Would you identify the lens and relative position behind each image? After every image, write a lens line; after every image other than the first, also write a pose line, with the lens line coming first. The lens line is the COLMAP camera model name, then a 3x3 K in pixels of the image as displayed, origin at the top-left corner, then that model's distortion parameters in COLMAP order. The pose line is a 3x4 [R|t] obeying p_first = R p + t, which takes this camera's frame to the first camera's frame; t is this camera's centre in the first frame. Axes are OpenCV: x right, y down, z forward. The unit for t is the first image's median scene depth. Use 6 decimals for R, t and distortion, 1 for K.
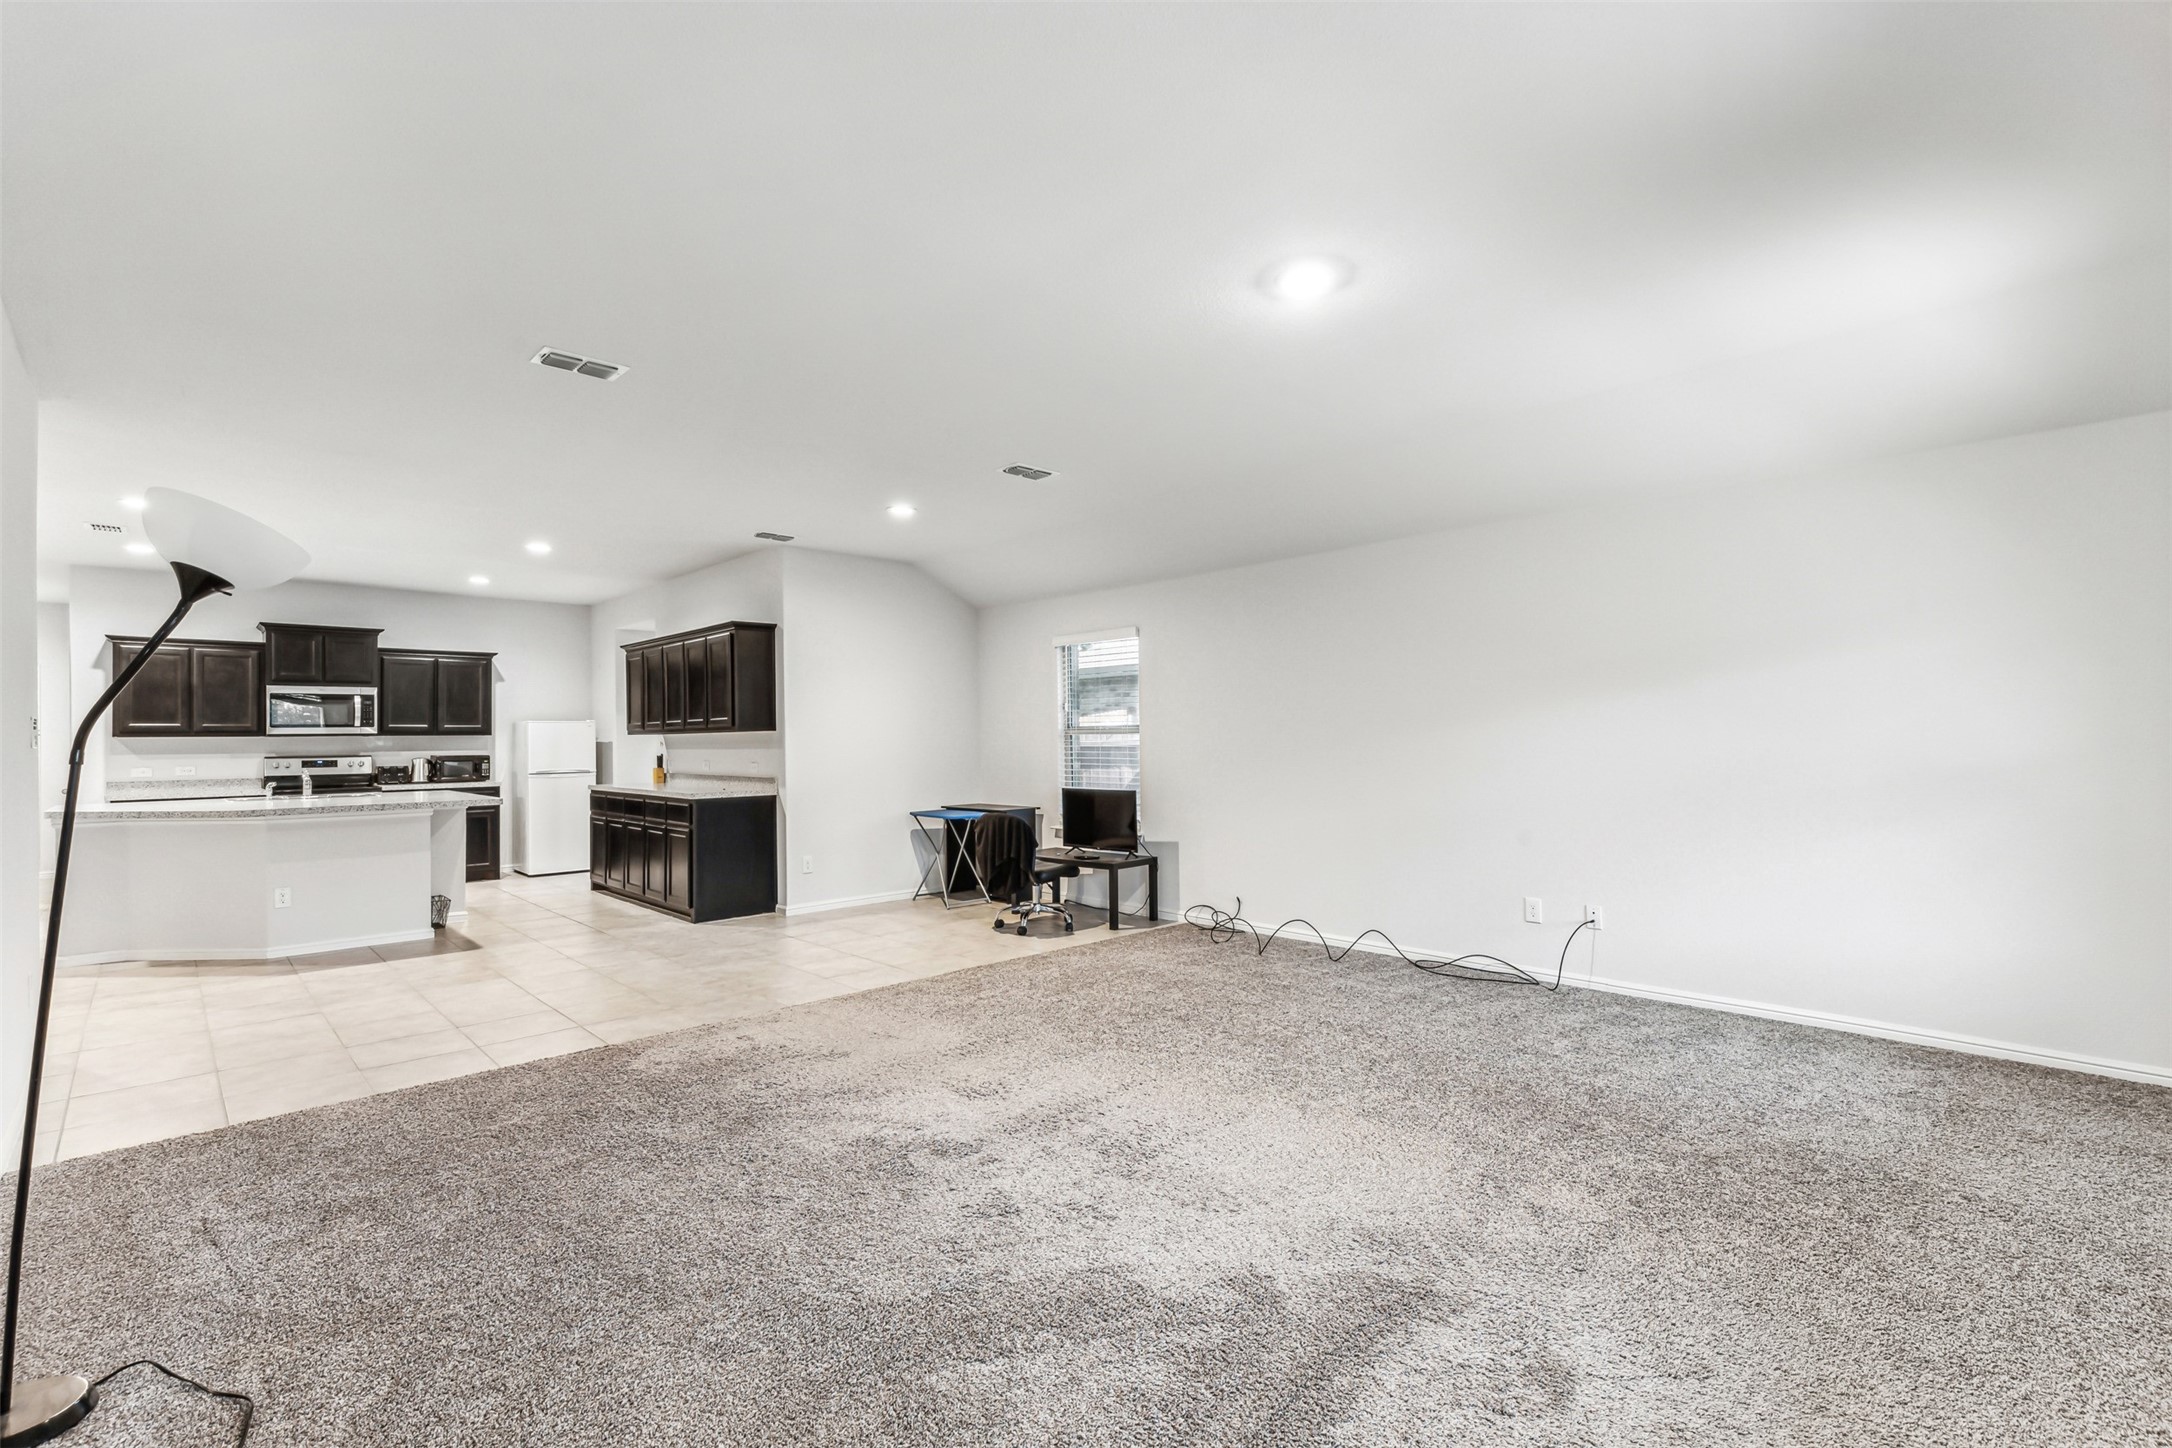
lens RADIAL K [[972.4, 0, 1087.8], [0, 972.4, 724.8], [0, 0, 1]] dist [-0.004511, -0.000035]
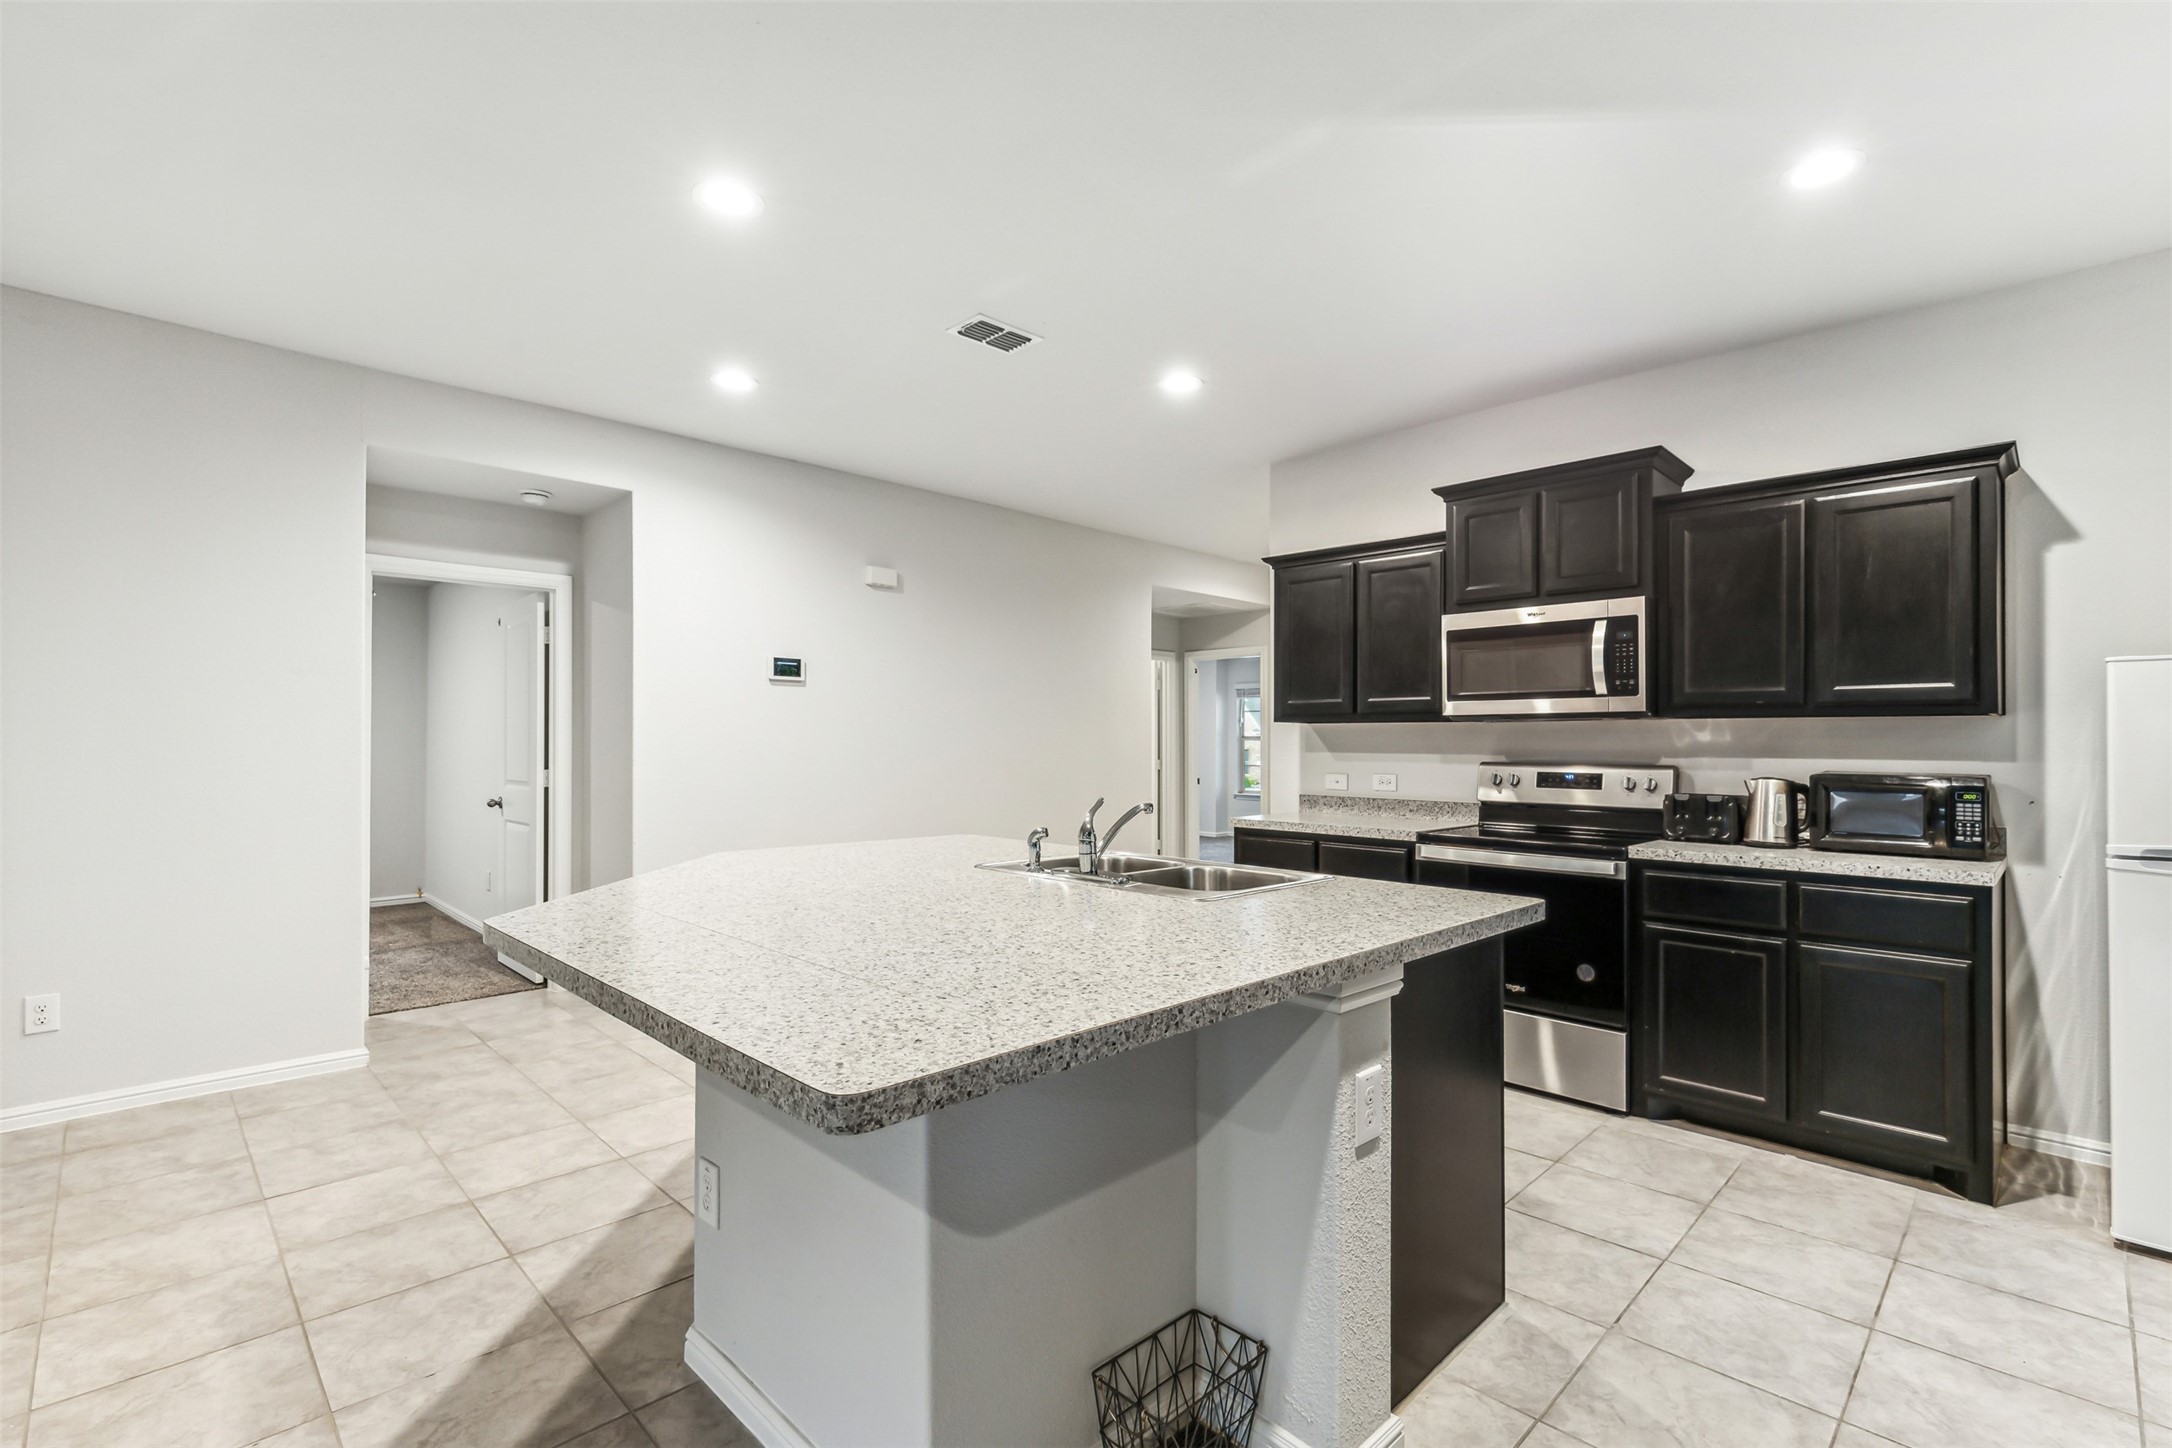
lens RADIAL K [[972.4, 0, 1074.7], [0, 972.4, 731.0], [0, 0, 1]] dist [-0.004511, -0.000035]
pose [[-0.000246, 0.000749, -1.000000, -0.338196], [0.008978, 0.999959, 0.000747, 0.014766], [0.999960, -0.008978, -0.000253, 0.776894]]
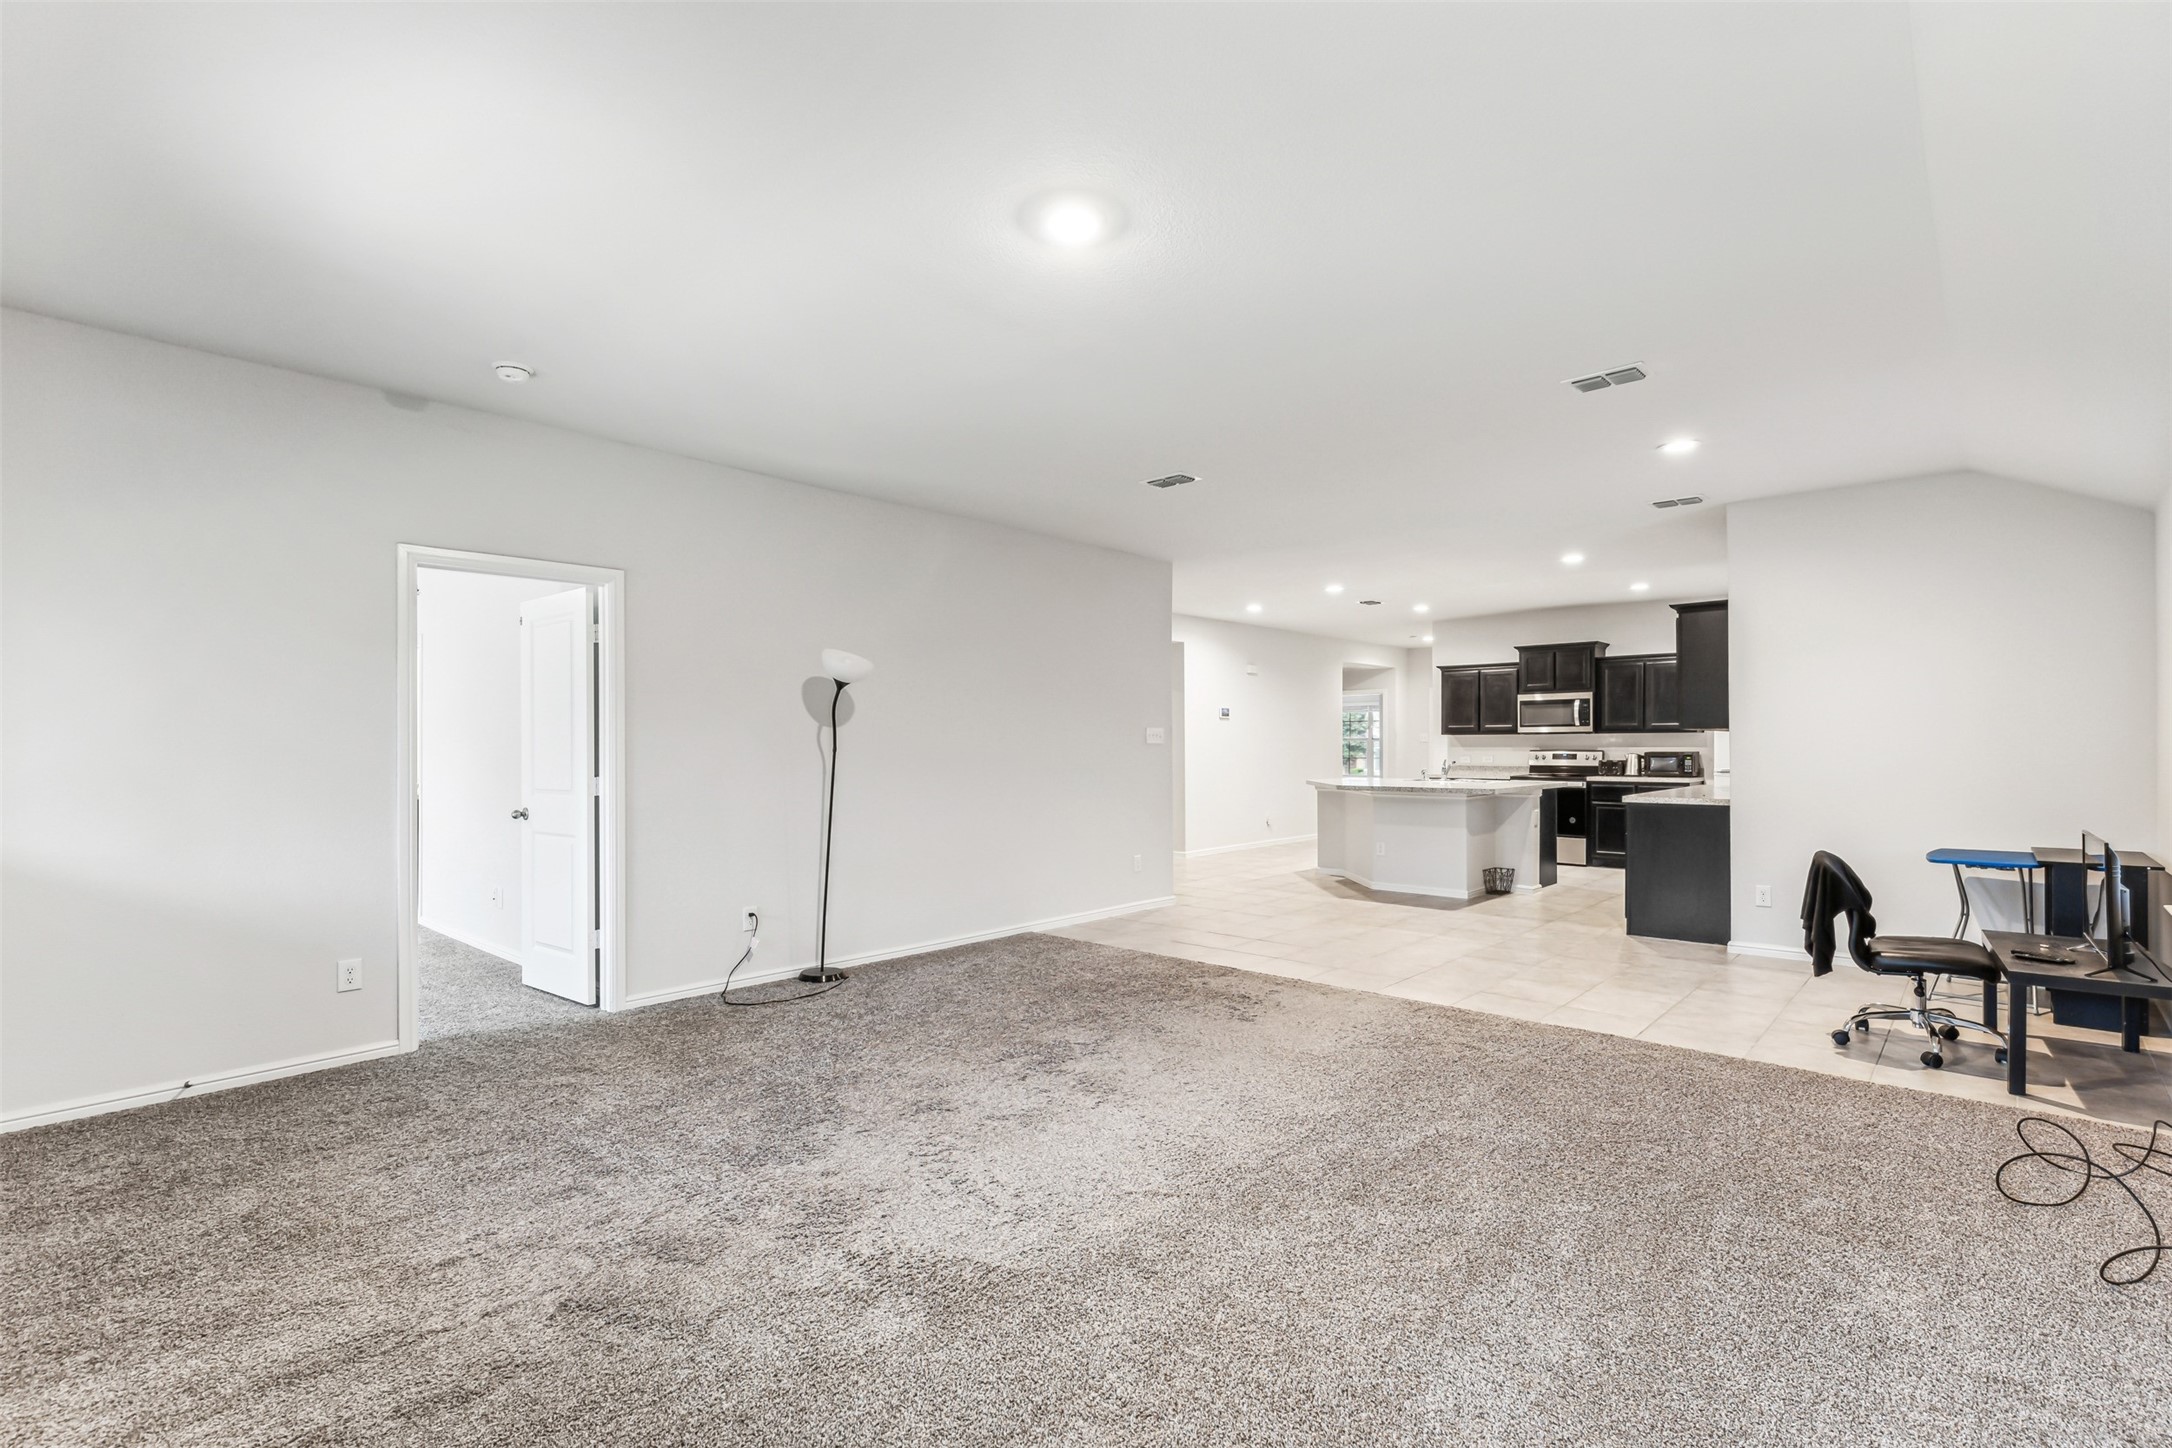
lens RADIAL K [[972.4, 0, 1113.4], [0, 972.4, 756.4], [0, 0, 1]] dist [-0.004511, -0.000035]
pose [[0.083012, 0.021671, -0.996313, 0.385611], [0.019810, 0.999530, 0.023392, 0.000253], [0.996352, -0.021678, 0.082544, 0.336637]]
